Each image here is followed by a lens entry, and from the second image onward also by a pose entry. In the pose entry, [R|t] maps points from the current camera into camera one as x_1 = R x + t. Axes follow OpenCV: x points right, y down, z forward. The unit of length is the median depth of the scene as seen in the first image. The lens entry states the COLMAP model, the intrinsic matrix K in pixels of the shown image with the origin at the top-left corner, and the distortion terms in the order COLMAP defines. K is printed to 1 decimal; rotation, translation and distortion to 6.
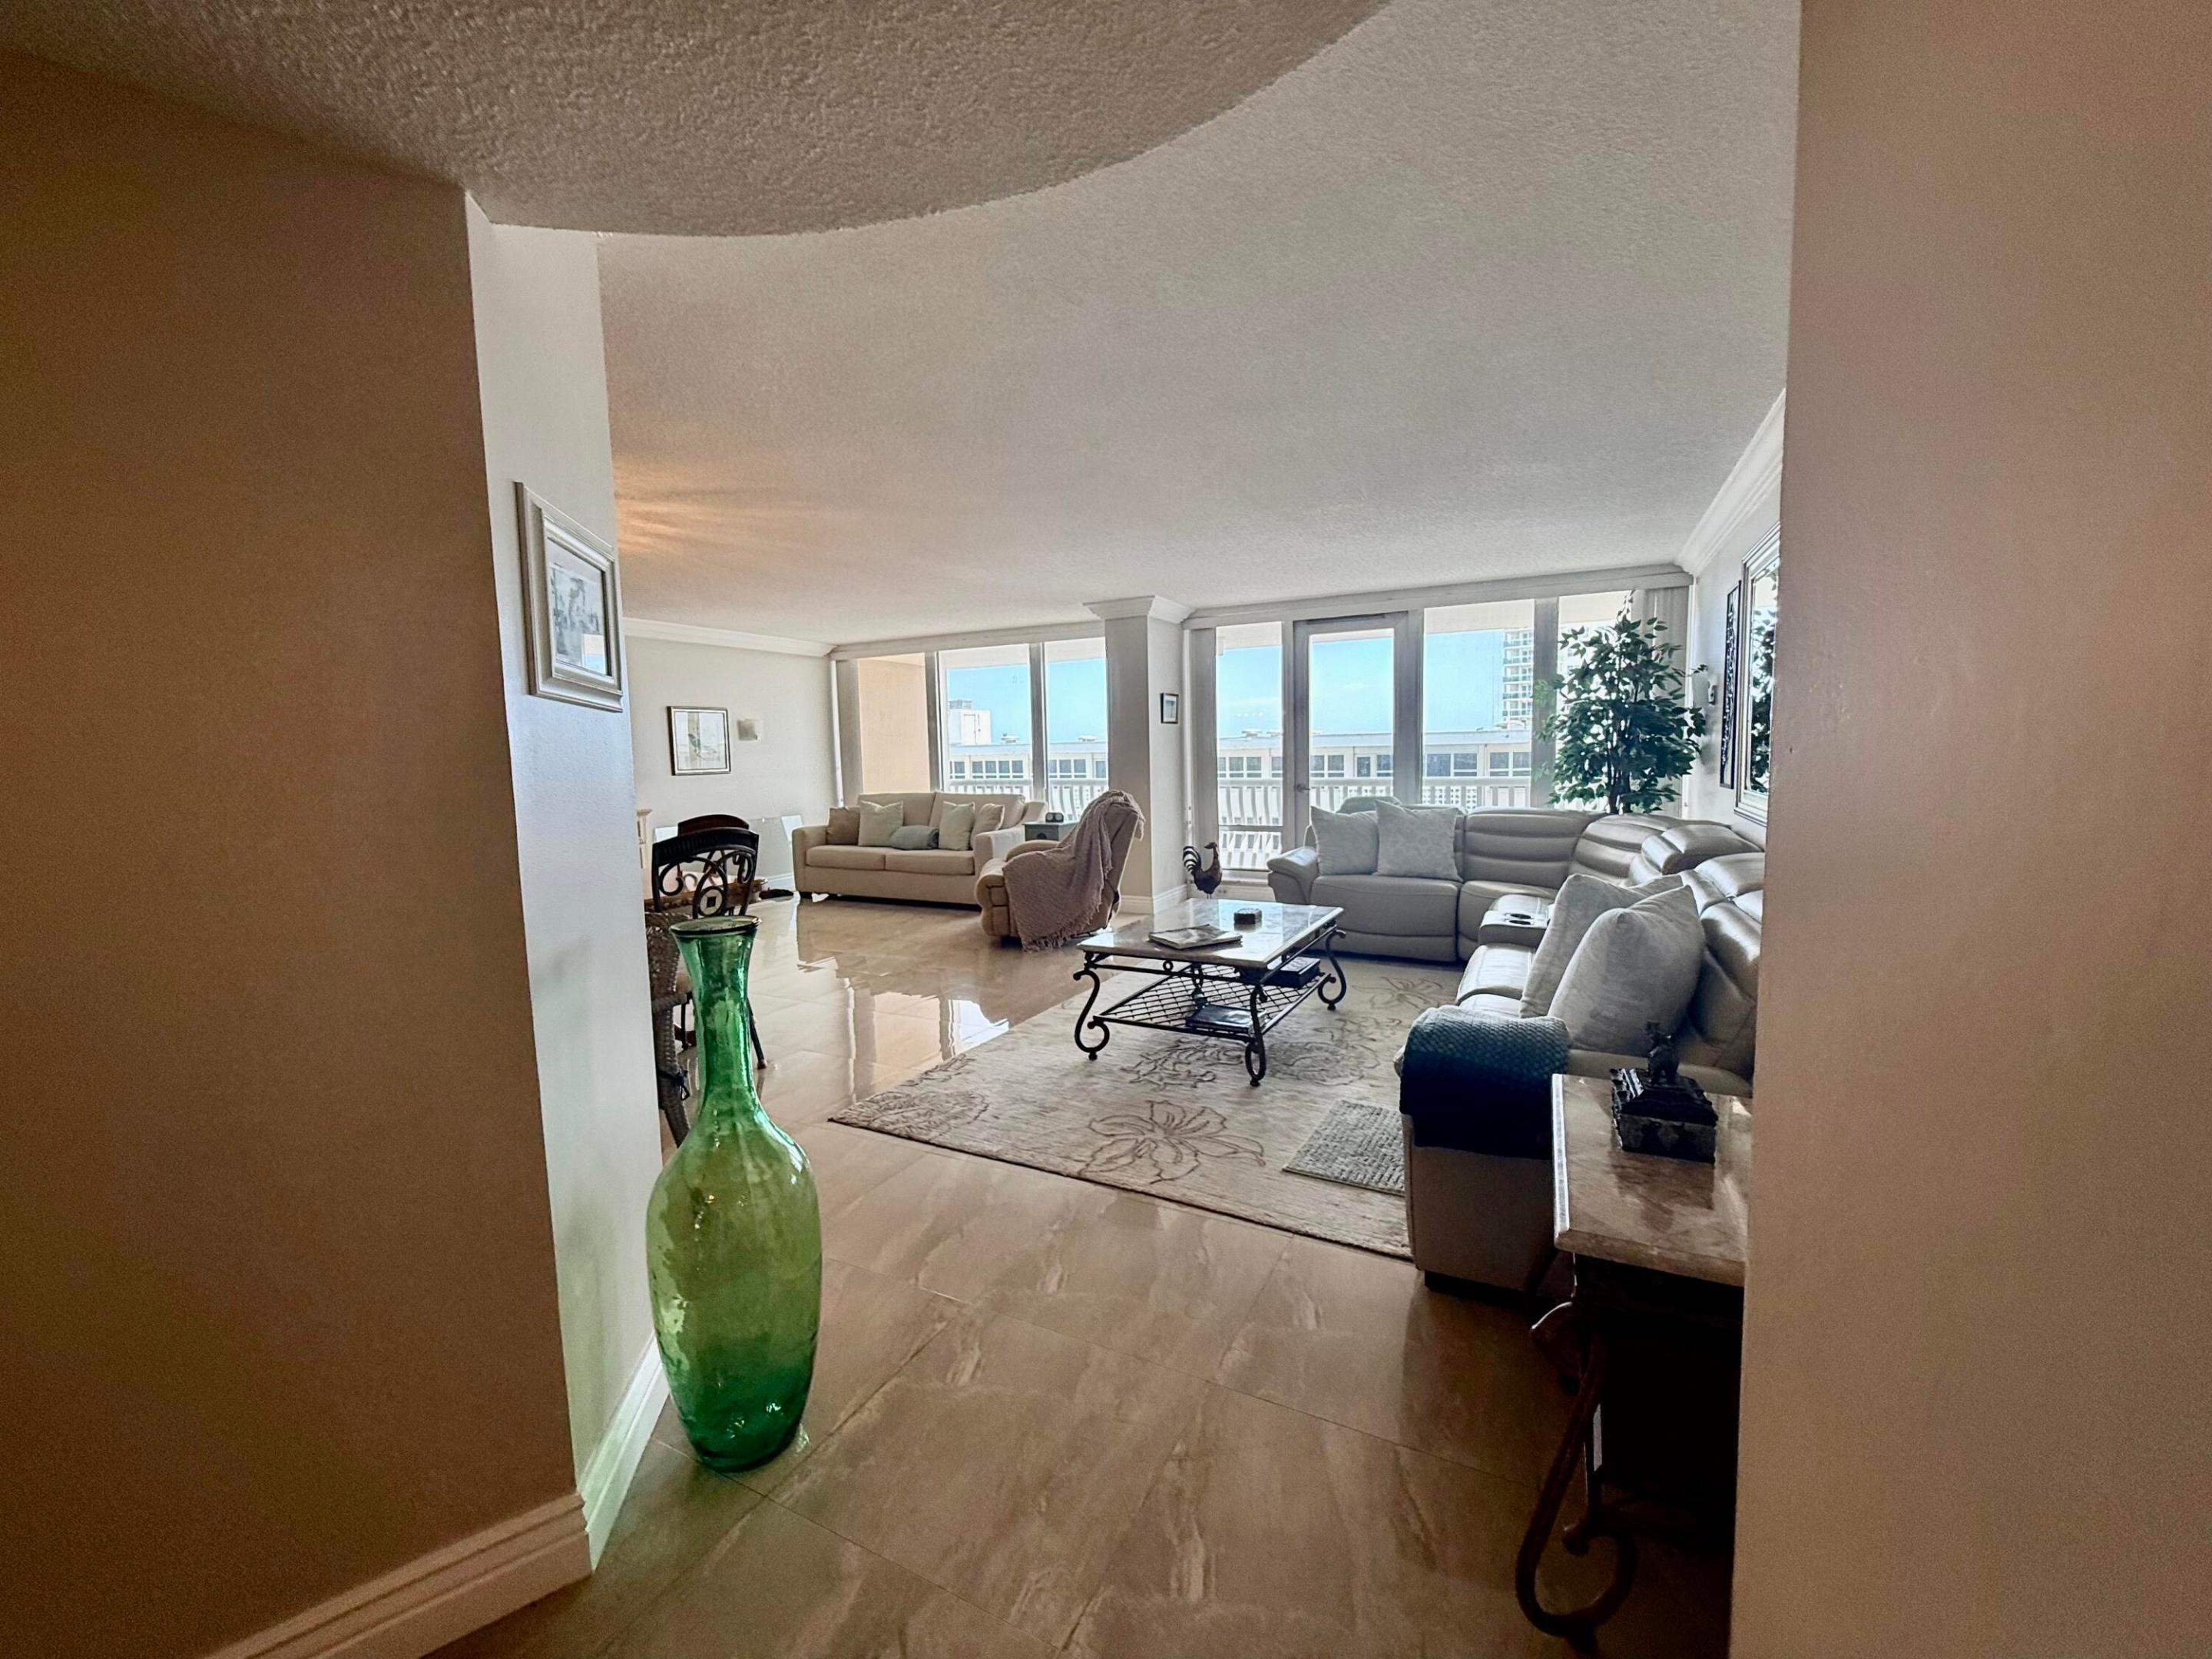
lens RADIAL K [[883.5, 0, 1104.3], [0, 883.5, 830.6], [0, 0, 1]] dist [0.005327, 0.000154]
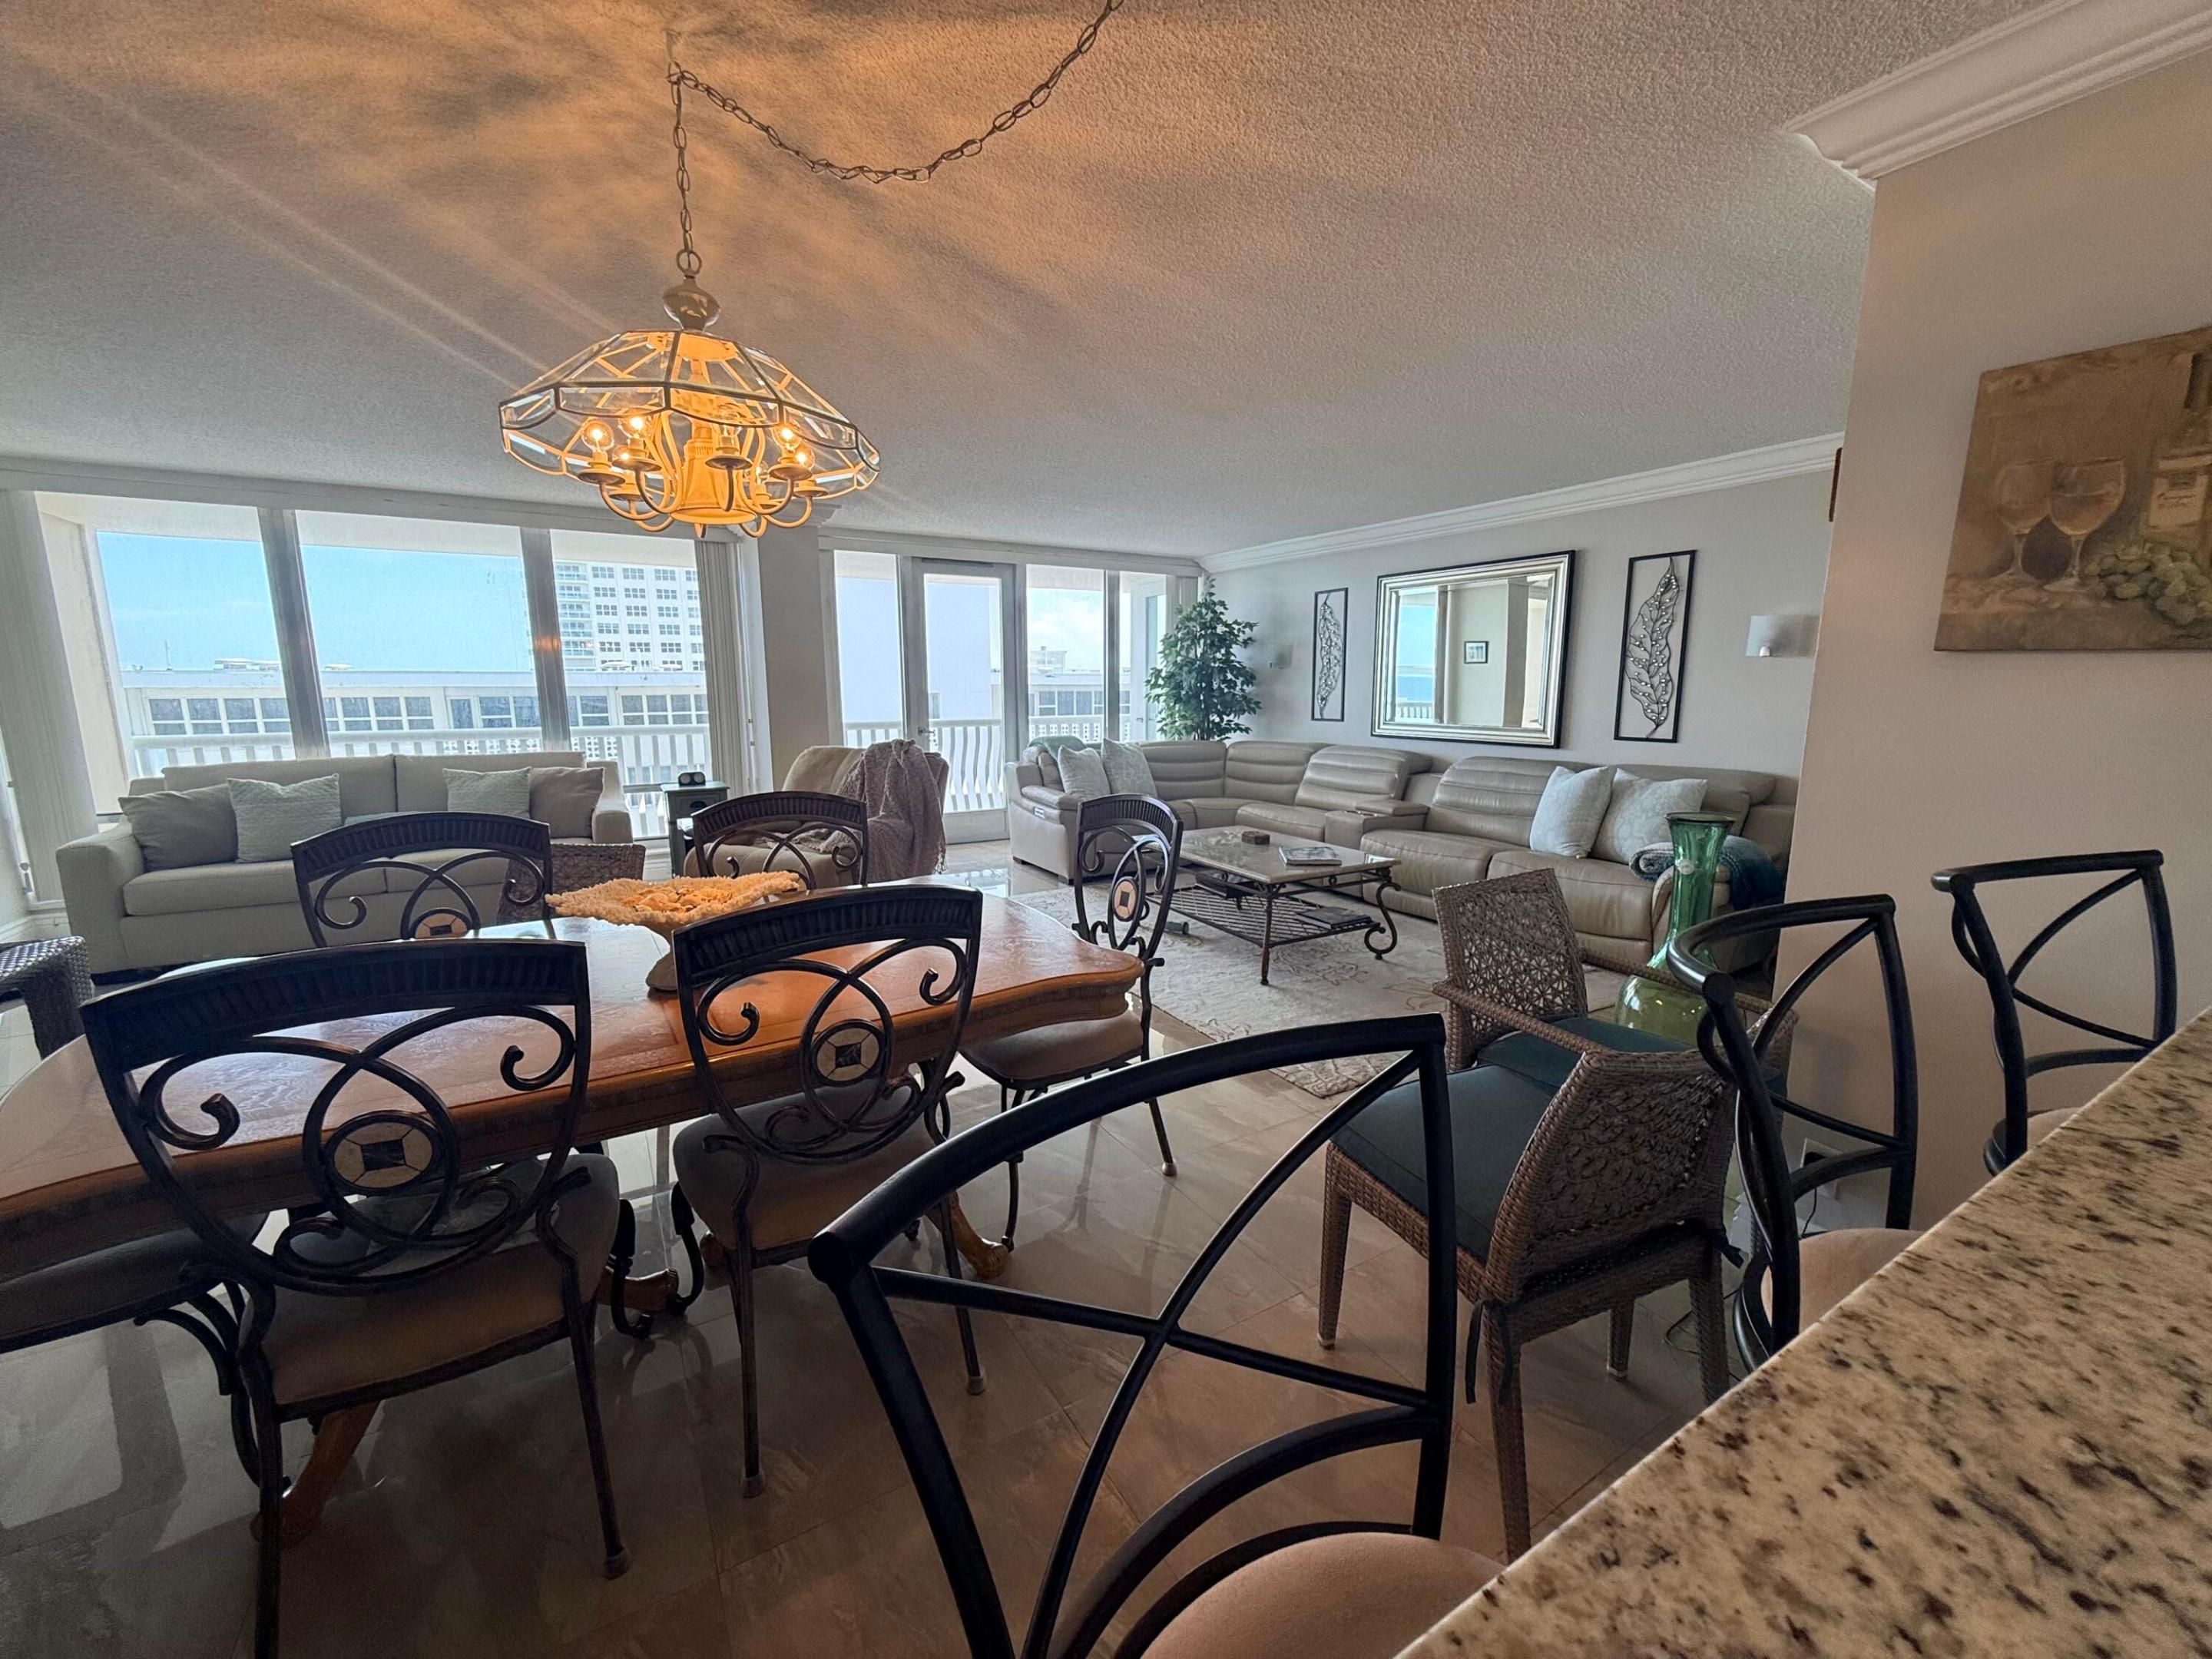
lens RADIAL K [[880.4, 0, 1106.0], [0, 880.4, 829.5], [0, 0, 1]] dist [0.002061, 0.000163]
pose [[0.526921, -0.119870, 0.841419, -0.901544], [0.067248, 0.992780, 0.099321, -0.041137], [-0.847250, 0.004249, 0.531178, 0.549266]]
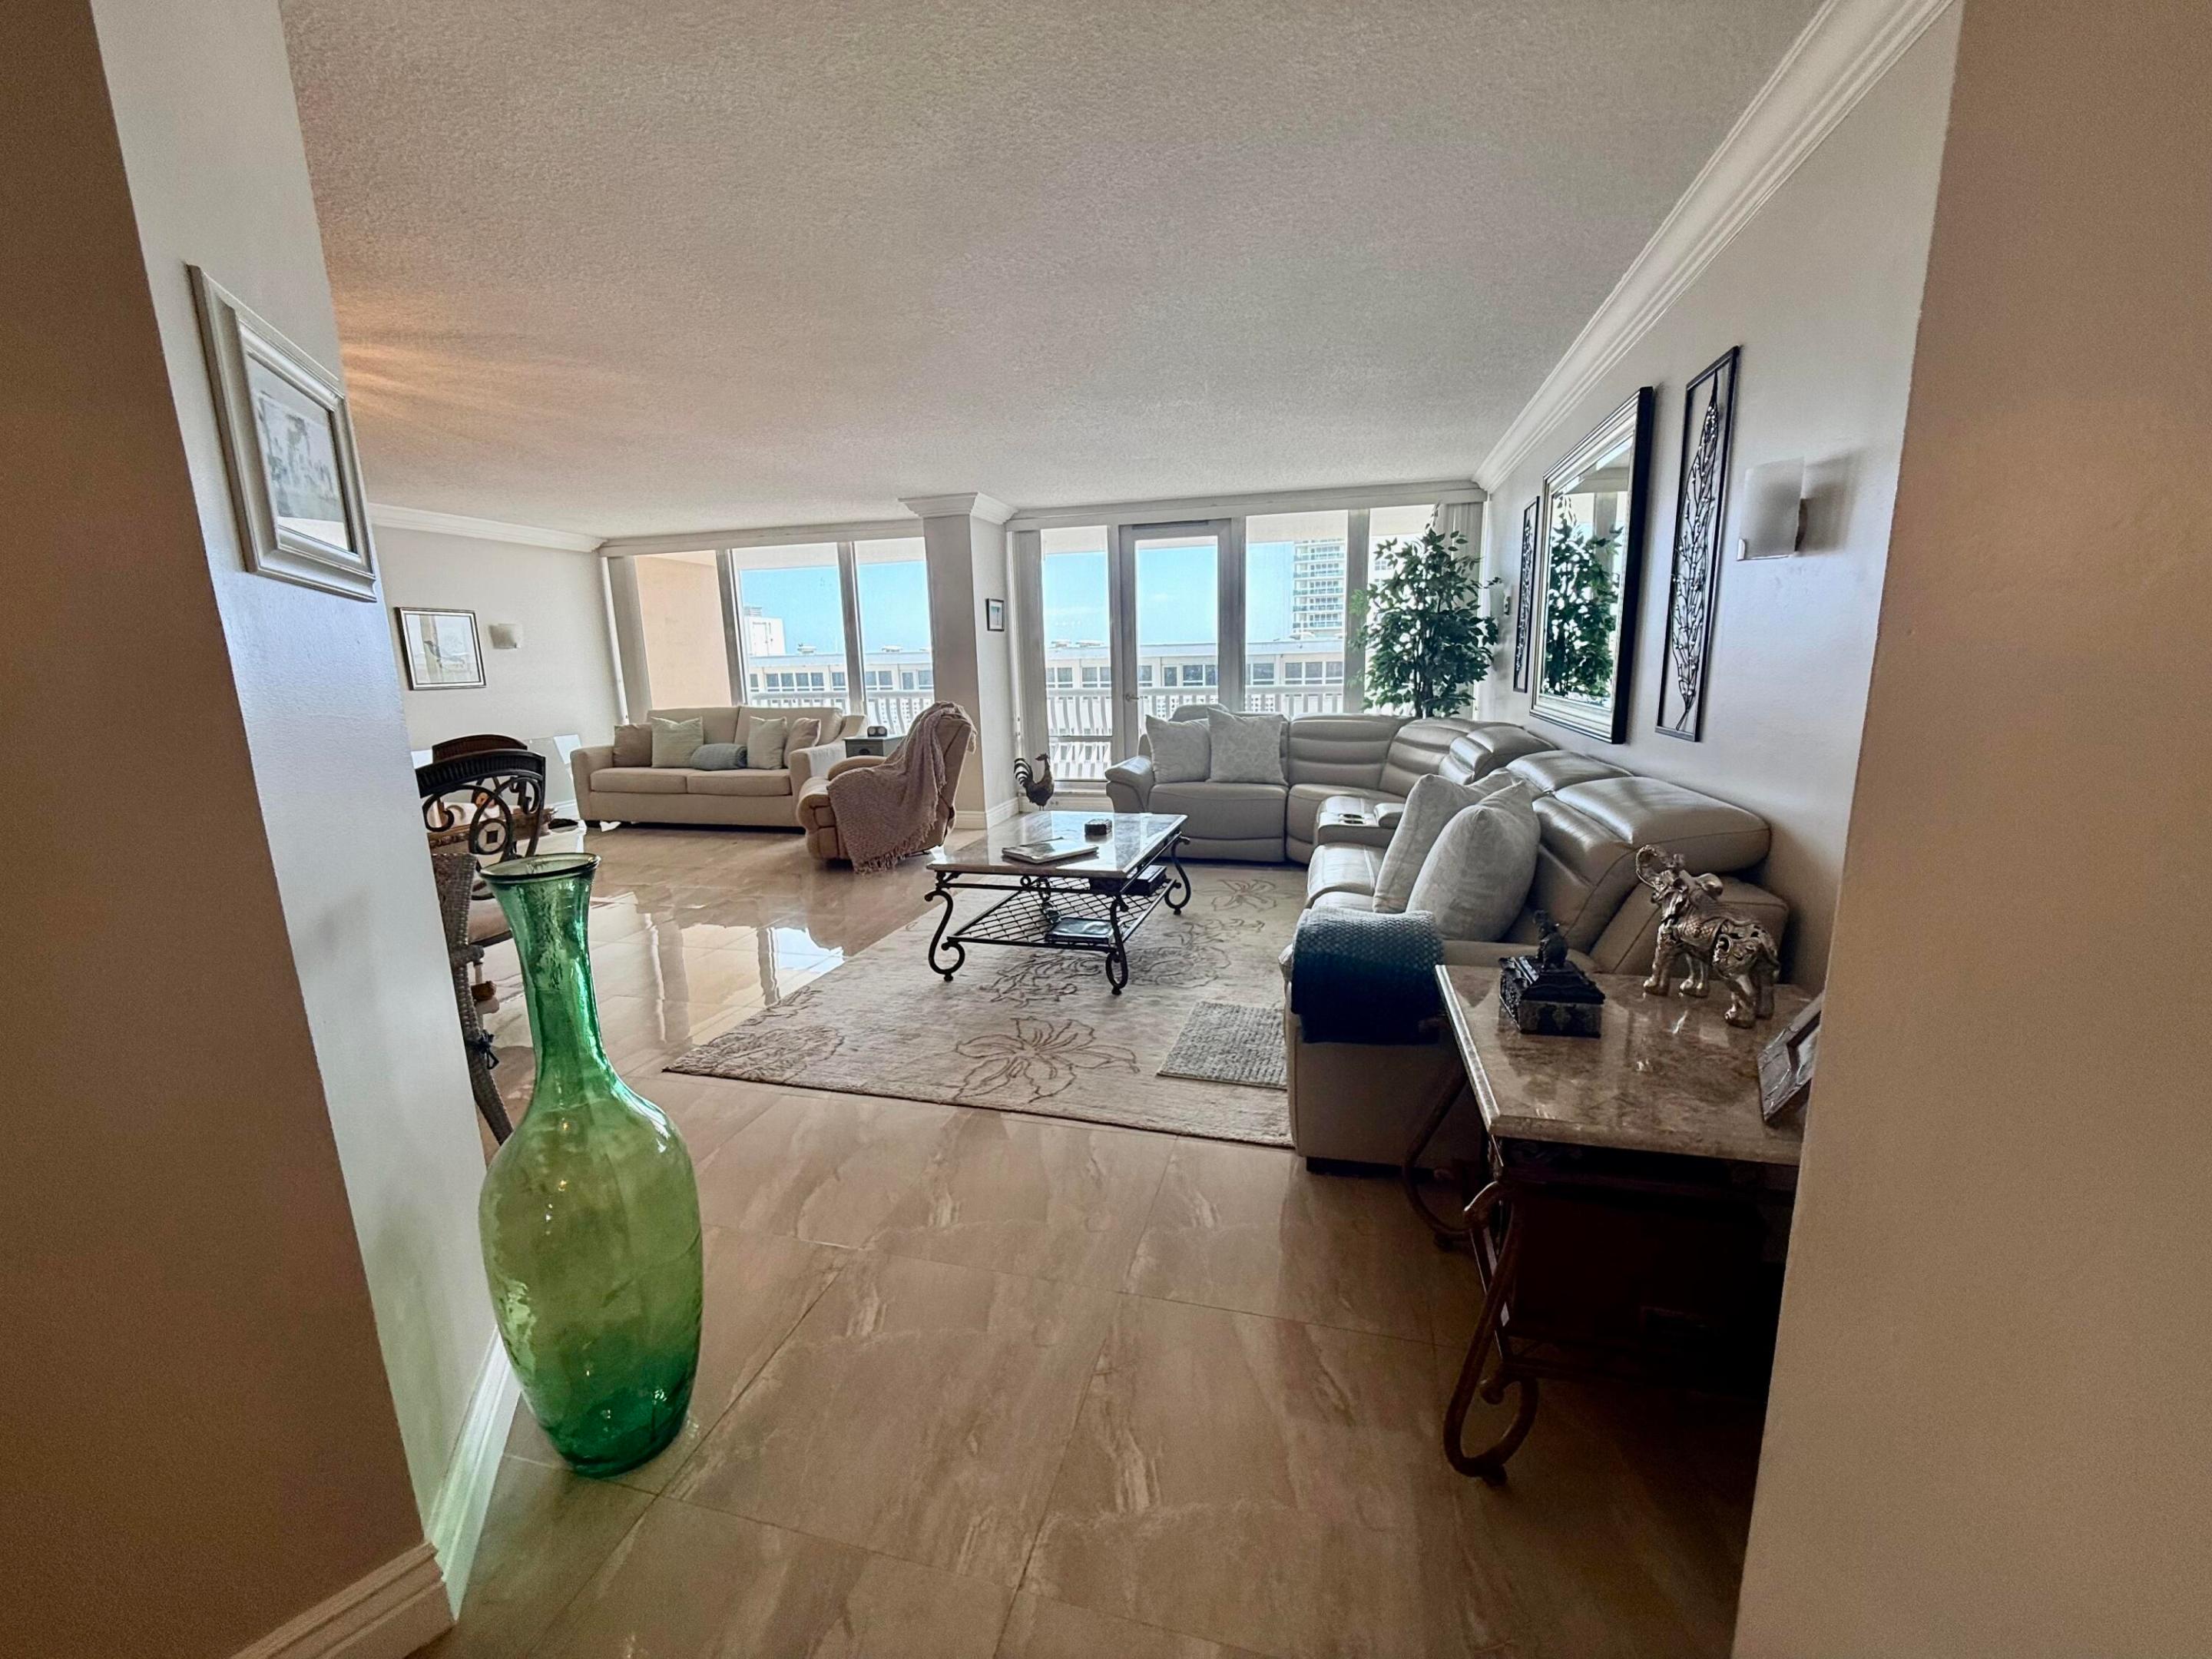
lens RADIAL K [[880.4, 0, 1106.0], [0, 880.4, 829.5], [0, 0, 1]] dist [0.002061, 0.000163]
pose [[0.976398, -0.042856, 0.211687, -0.038284], [0.021939, 0.994727, 0.100188, 0.000840], [-0.214864, -0.093179, 0.972189, 0.037145]]
